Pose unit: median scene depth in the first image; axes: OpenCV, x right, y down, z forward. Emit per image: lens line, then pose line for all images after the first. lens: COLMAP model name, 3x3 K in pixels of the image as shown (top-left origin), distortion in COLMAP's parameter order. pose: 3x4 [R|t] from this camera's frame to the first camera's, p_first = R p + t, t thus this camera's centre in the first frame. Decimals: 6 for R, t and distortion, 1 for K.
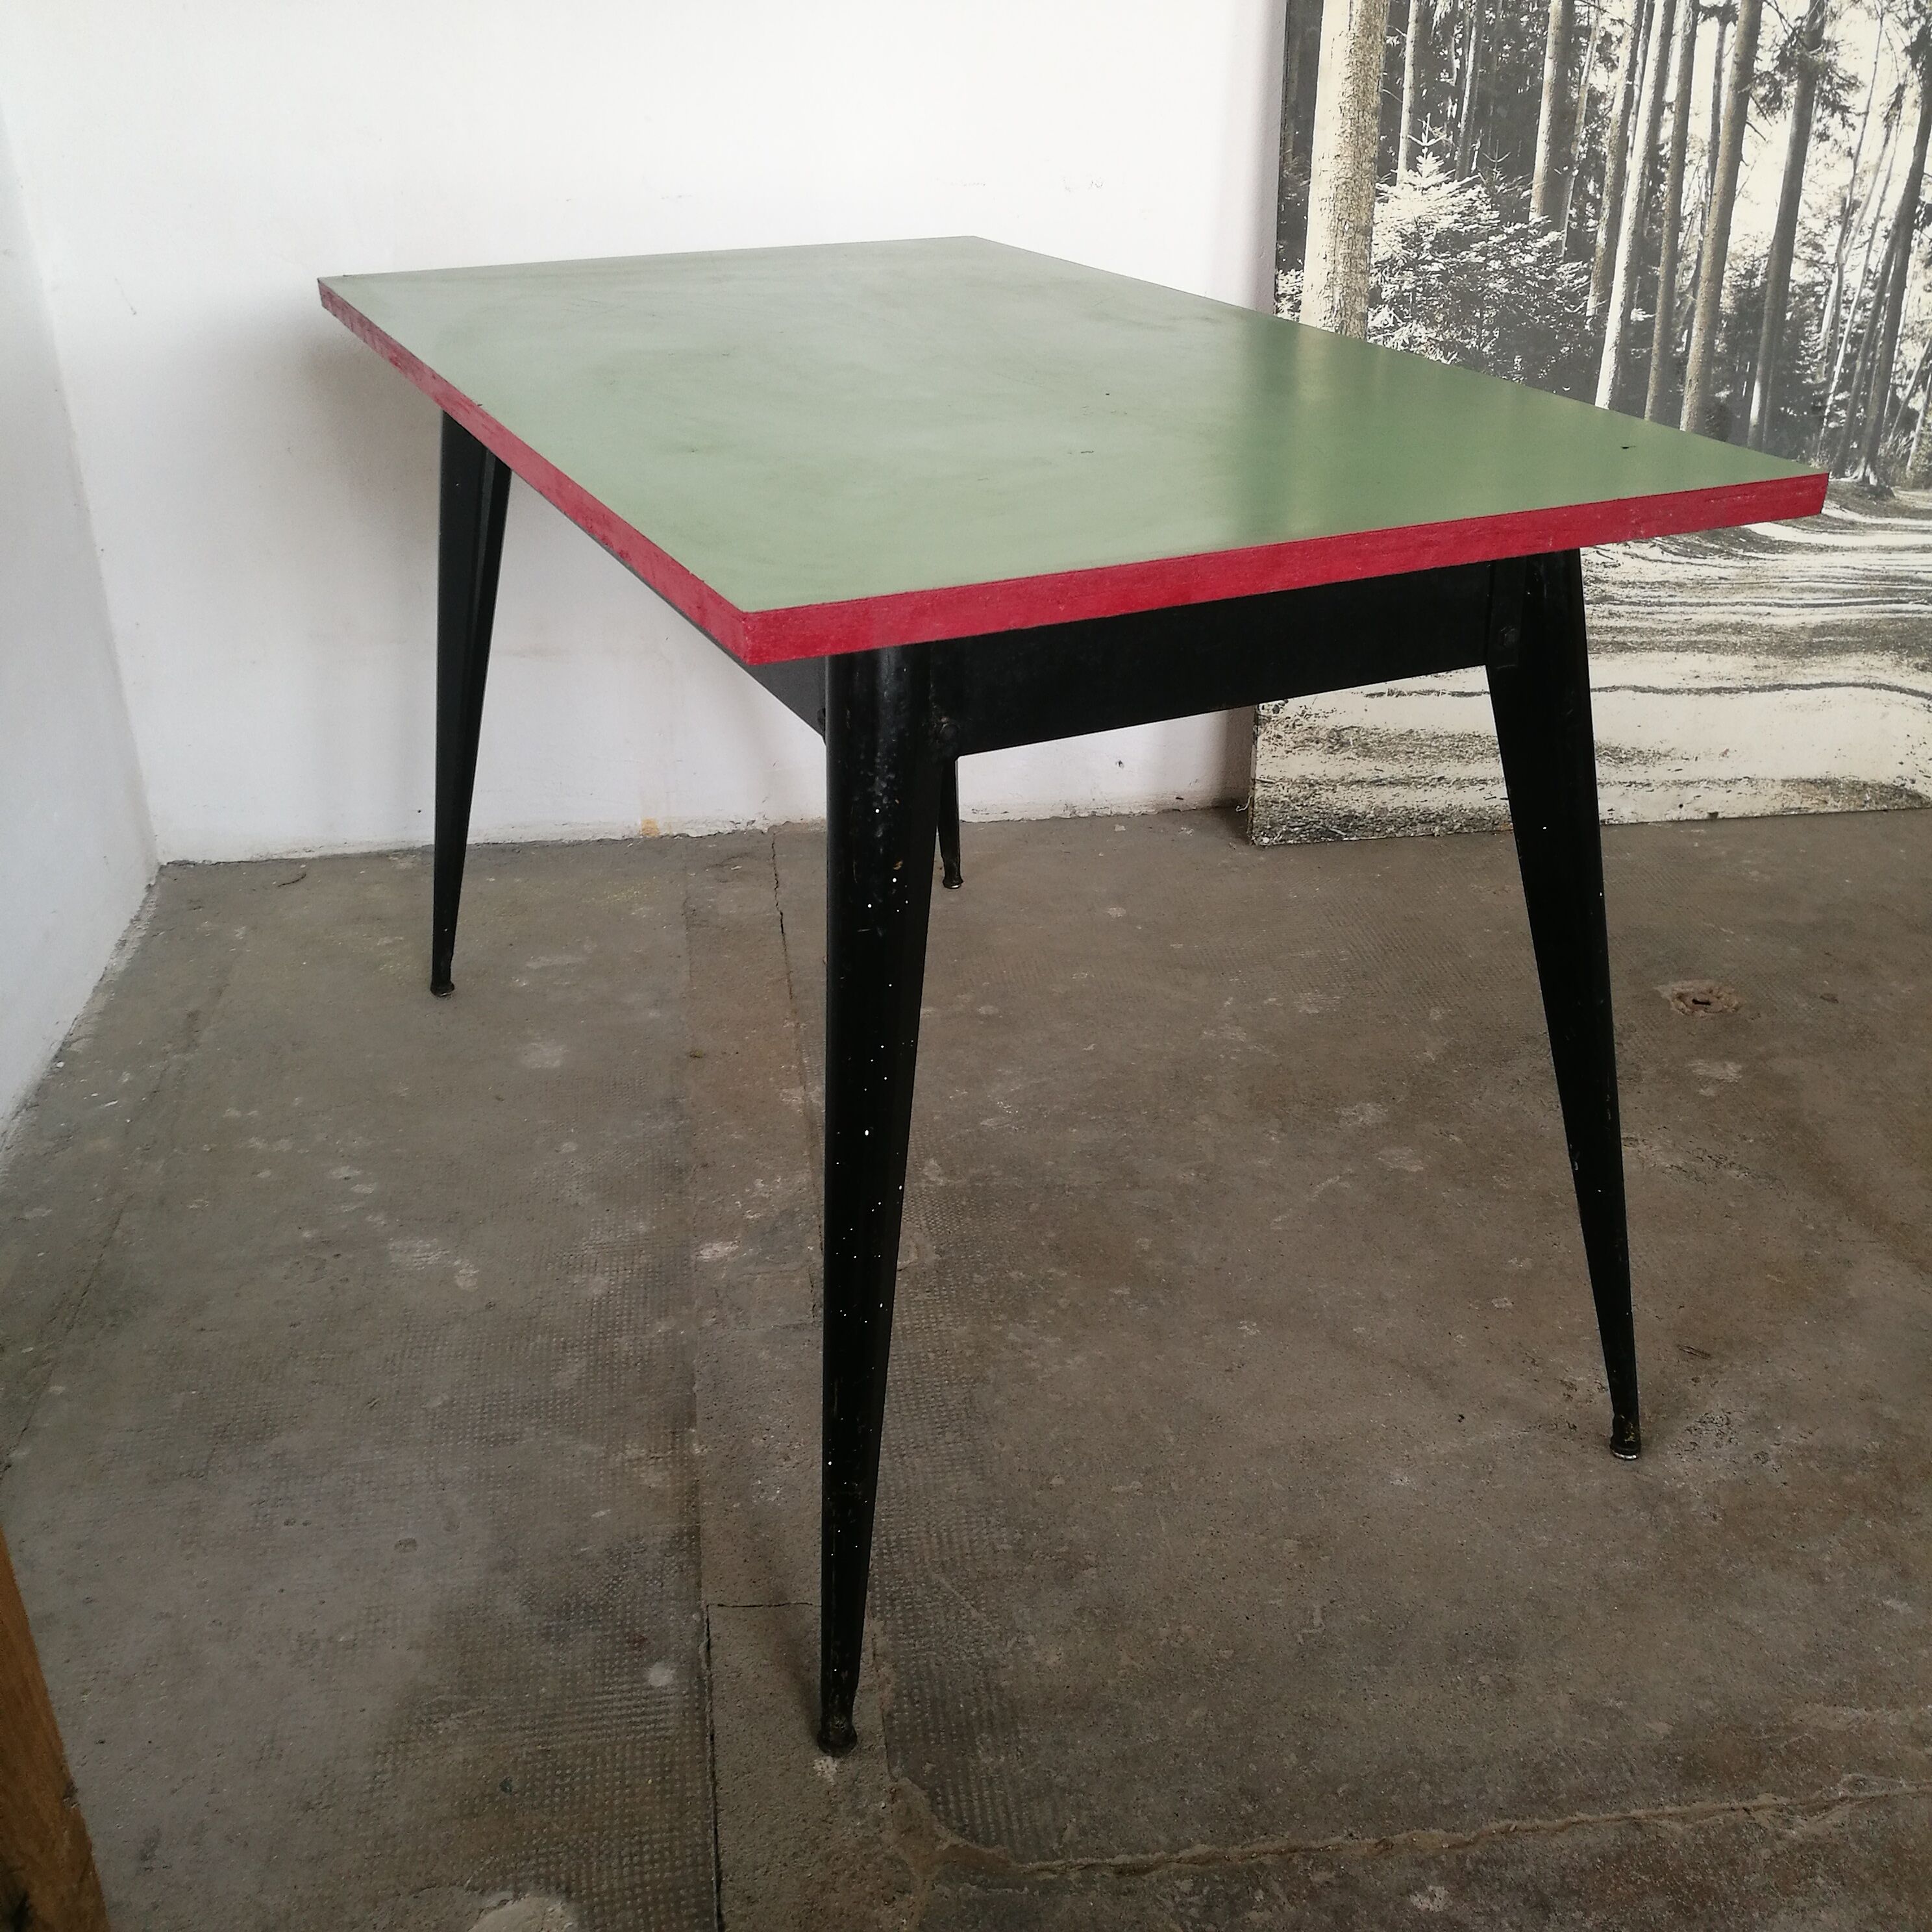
lens RADIAL K [[2011.0, 0, 999.8], [0, 2011.0, 972.6], [0, 0, 1]] dist [-0.072736, 0.125478]
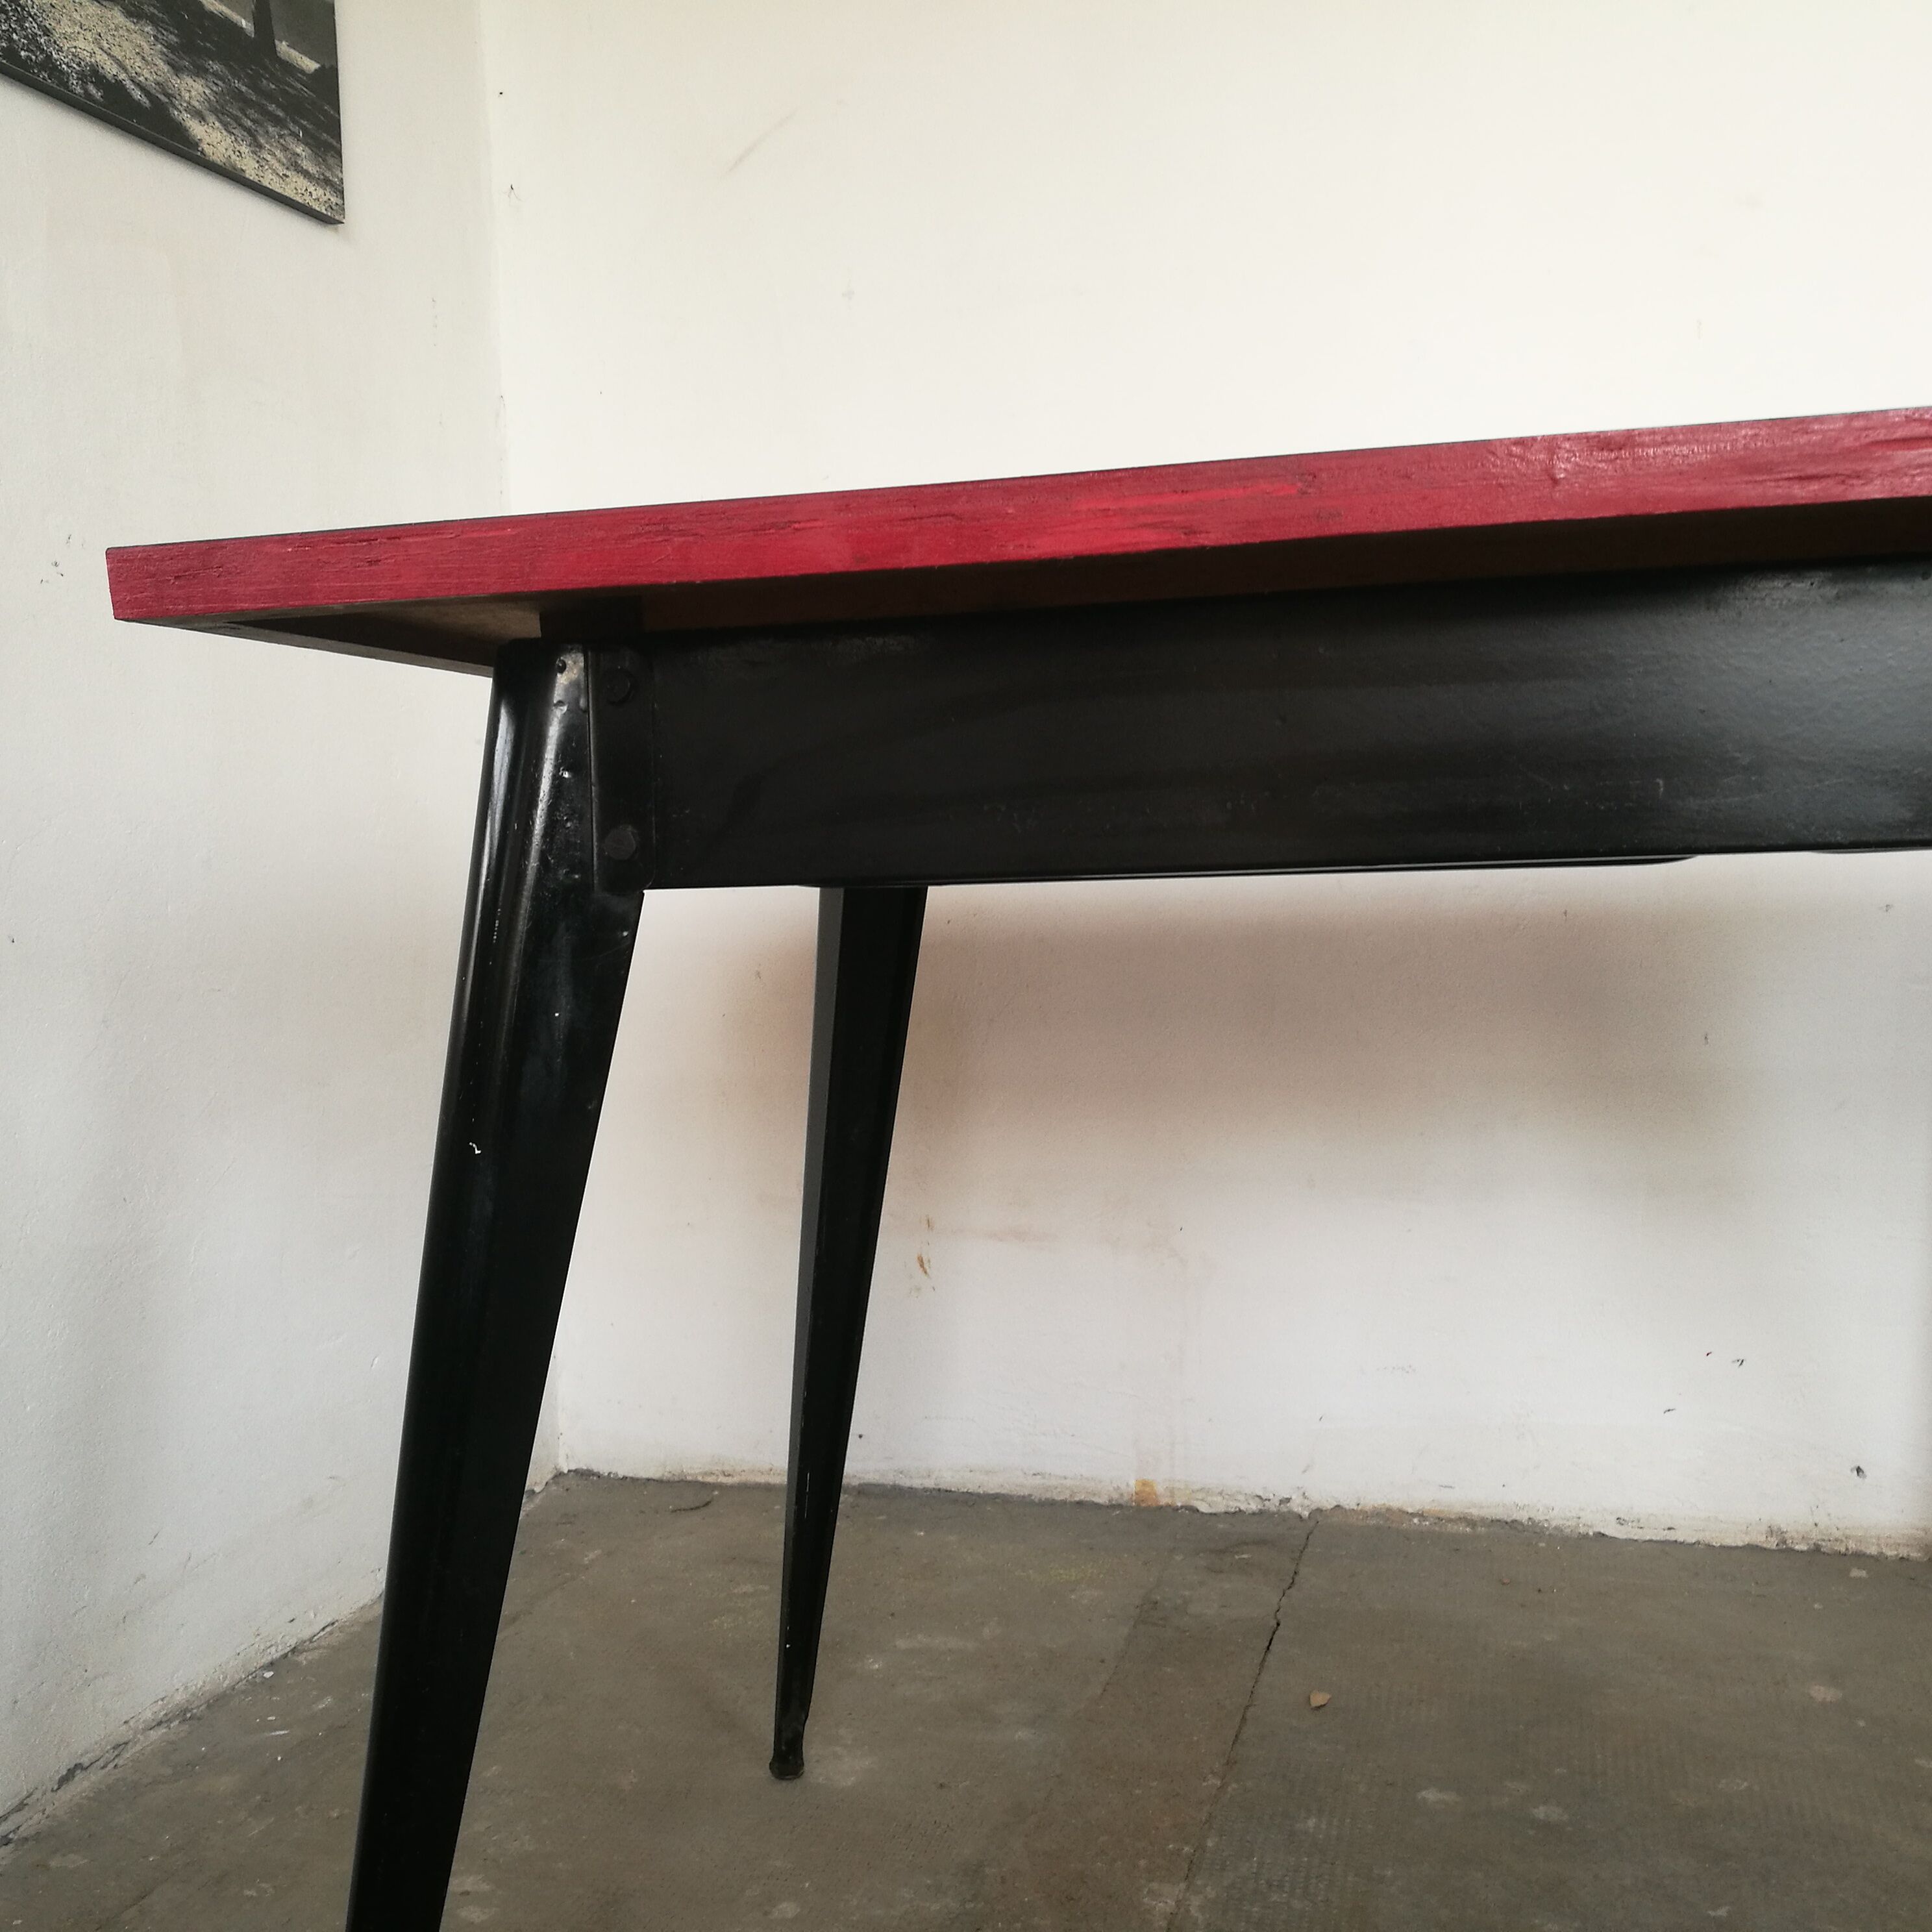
lens RADIAL K [[2031.3, 0, 957.3], [0, 2031.3, 946.0], [0, 0, 1]] dist [0.027696, 0.003214]
pose [[0.906994, -0.007809, -0.421071, 0.084271], [-0.162500, 0.915911, -0.367015, 0.031522], [0.388530, 0.401304, 0.829457, 0.308297]]
